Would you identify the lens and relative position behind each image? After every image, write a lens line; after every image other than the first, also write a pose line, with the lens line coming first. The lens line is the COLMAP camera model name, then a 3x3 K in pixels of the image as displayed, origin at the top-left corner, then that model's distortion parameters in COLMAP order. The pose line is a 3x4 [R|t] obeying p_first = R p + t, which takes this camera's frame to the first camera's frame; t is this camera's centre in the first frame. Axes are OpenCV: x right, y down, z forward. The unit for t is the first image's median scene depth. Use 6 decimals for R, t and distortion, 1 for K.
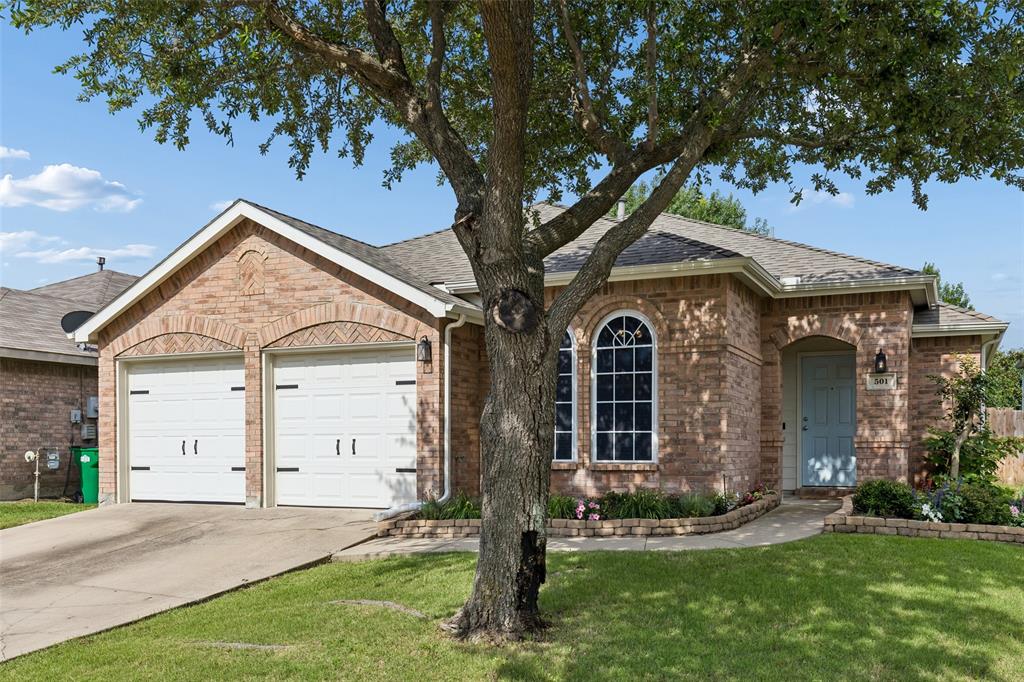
lens RADIAL K [[924.7, 0, 512.0], [0, 924.7, 341.0], [0, 0, 1]] dist [0.008440, 0.011107]
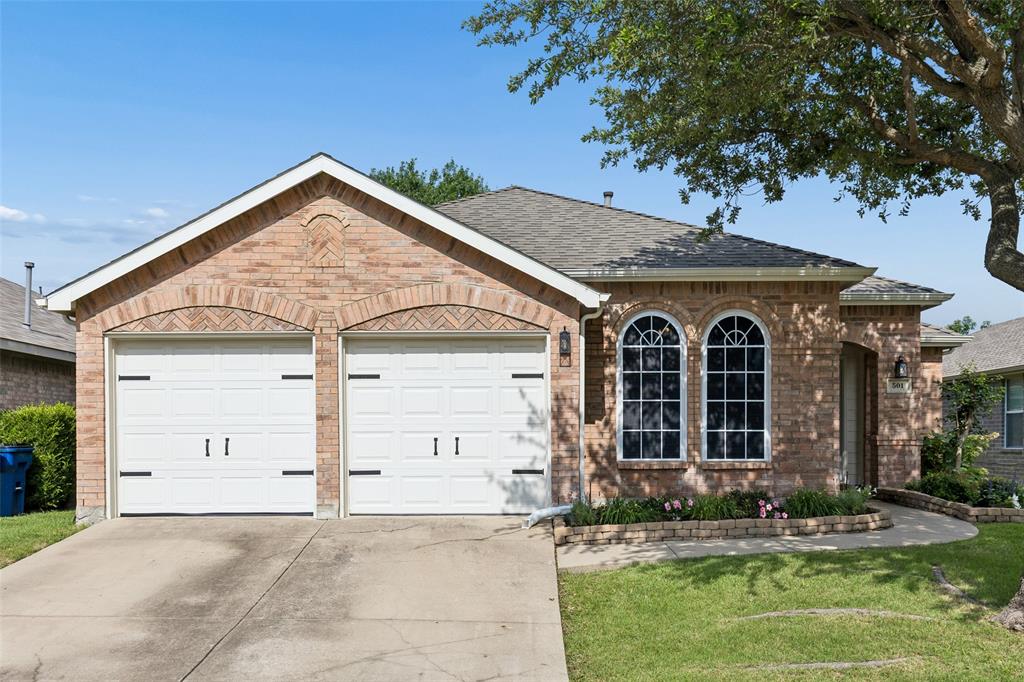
lens RADIAL K [[968.7, 0, 512.0], [0, 968.7, 326.4], [0, 0, 1]] dist [0.021043, -0.000028]
pose [[0.913169, 0.046012, 0.404977, -0.520261], [-0.044435, 0.998924, -0.013298, 0.009513], [-0.405153, -0.005852, 0.914230, 0.127272]]
